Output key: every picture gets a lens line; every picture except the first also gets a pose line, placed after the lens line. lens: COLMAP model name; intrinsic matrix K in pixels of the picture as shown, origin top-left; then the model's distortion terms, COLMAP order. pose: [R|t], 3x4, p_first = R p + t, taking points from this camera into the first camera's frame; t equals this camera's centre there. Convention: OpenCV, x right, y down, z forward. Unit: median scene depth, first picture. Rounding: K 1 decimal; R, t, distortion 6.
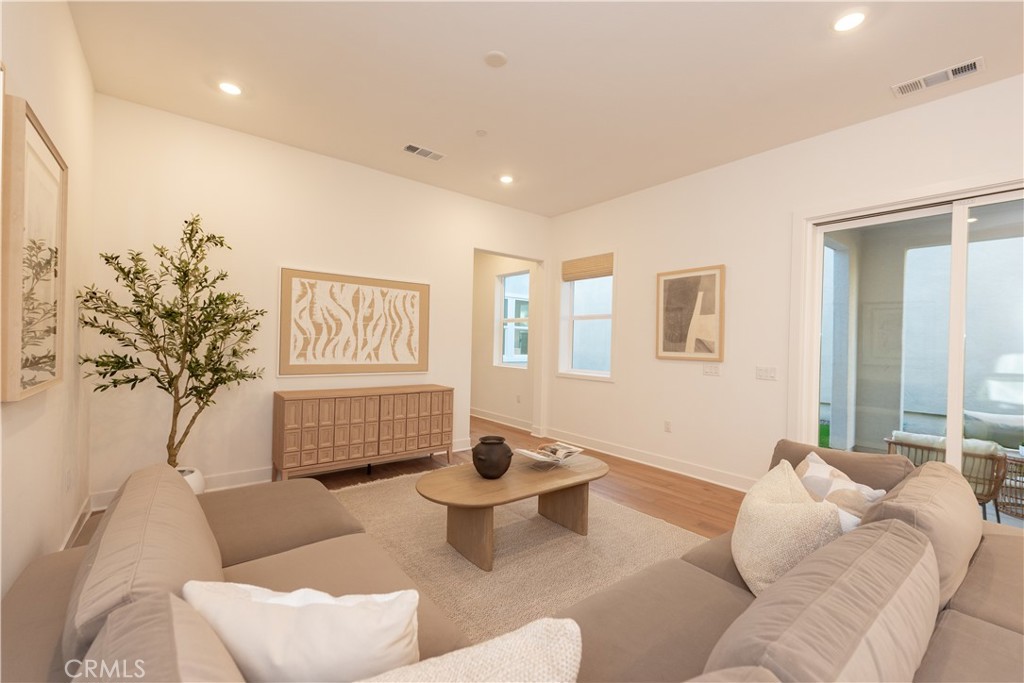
lens RADIAL K [[423.1, 0, 512.0], [0, 423.1, 341.5], [0, 0, 1]] dist [0.013027, -0.000136]
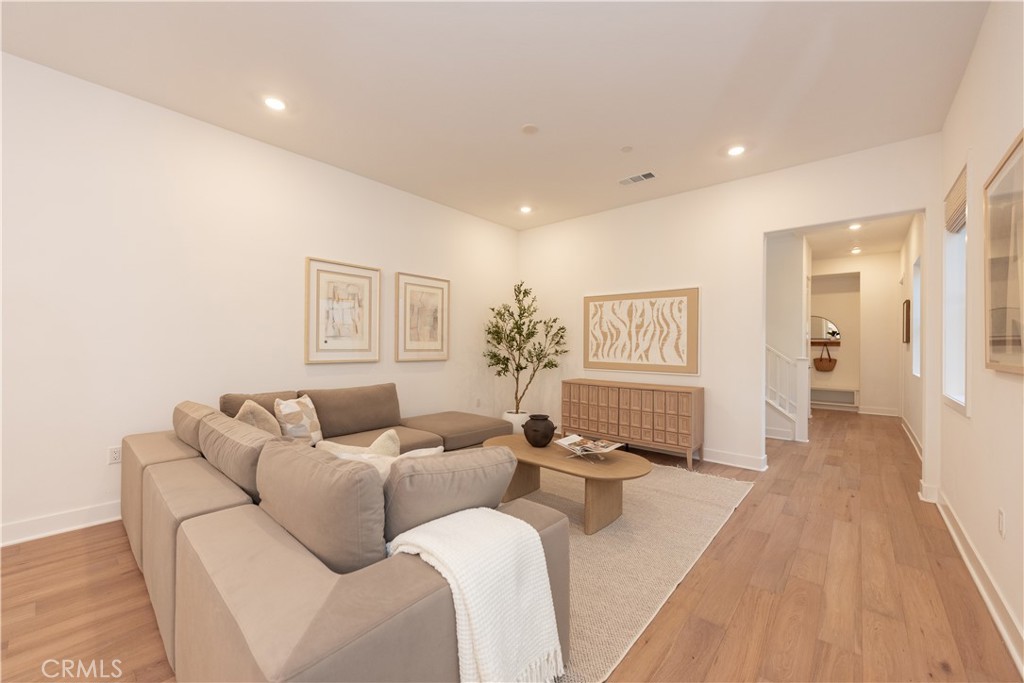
lens RADIAL K [[397.7, 0, 514.7], [0, 397.7, 343.6], [0, 0, 1]] dist [0.008706, -0.000332]
pose [[0.182800, -0.024956, -0.982833, 0.783636], [-0.003390, 0.999656, -0.026013, 0.029544], [0.983144, 0.008087, 0.182652, 0.484789]]
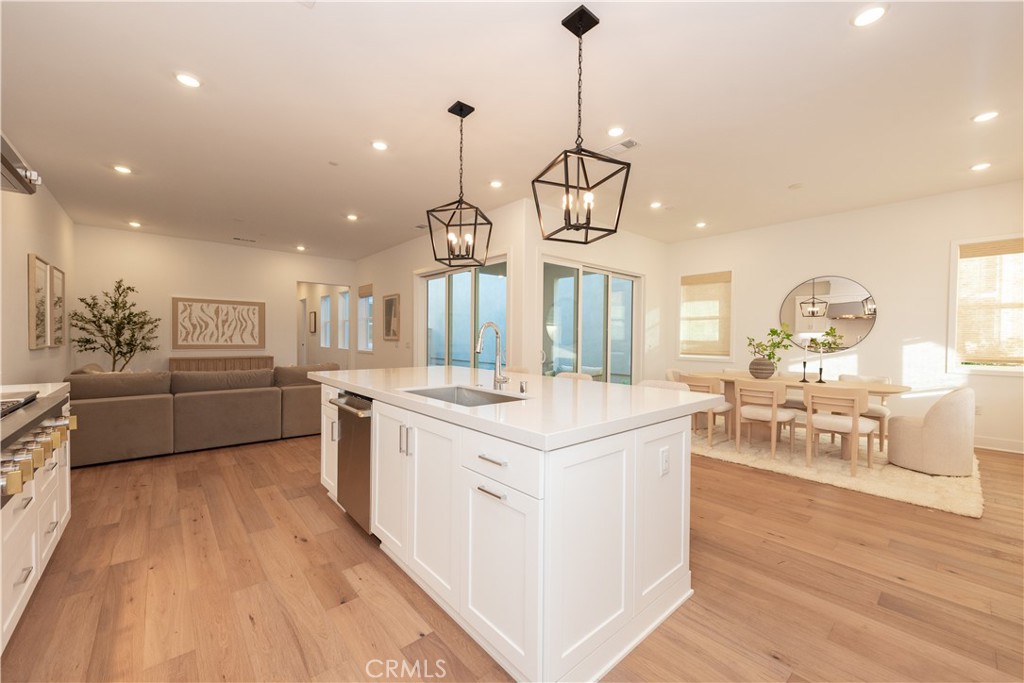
lens RADIAL K [[397.7, 0, 514.7], [0, 397.7, 343.6], [0, 0, 1]] dist [0.008706, -0.000332]
pose [[0.998856, -0.012523, 0.046145, 0.998430], [0.011668, 0.999756, 0.018748, 0.033136], [-0.046369, -0.018188, 0.998759, -0.992821]]
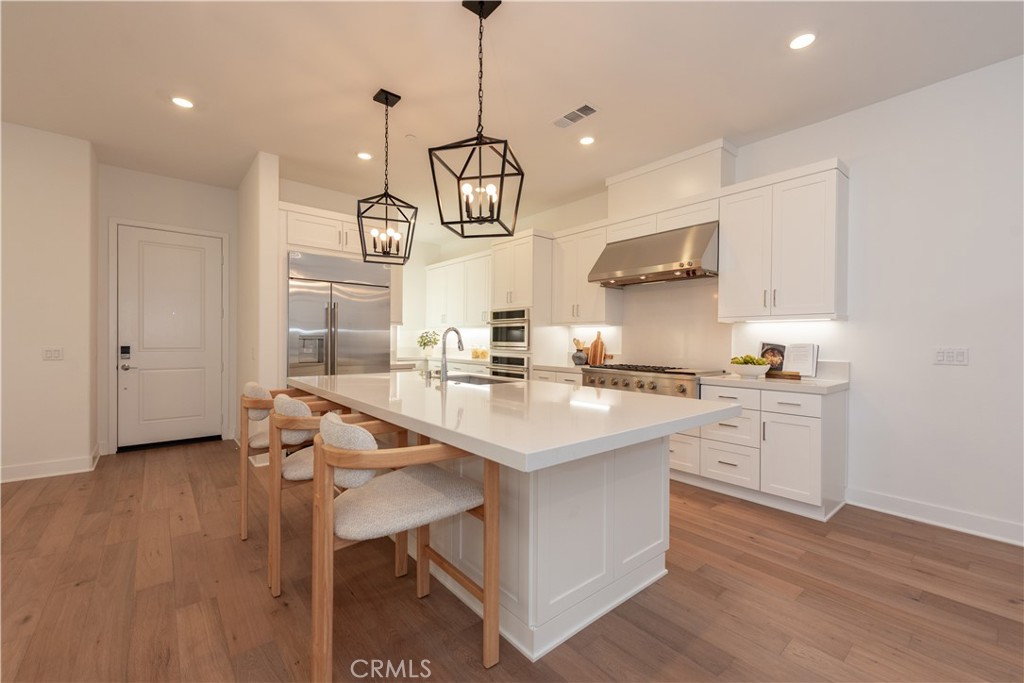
lens RADIAL K [[423.1, 0, 512.0], [0, 423.1, 341.5], [0, 0, 1]] dist [0.013027, -0.000136]
pose [[-0.999288, -0.030827, -0.021762, 0.891266], [-0.030851, 0.999524, 0.000767, 0.036690], [0.021728, 0.001438, -0.999763, 0.394606]]
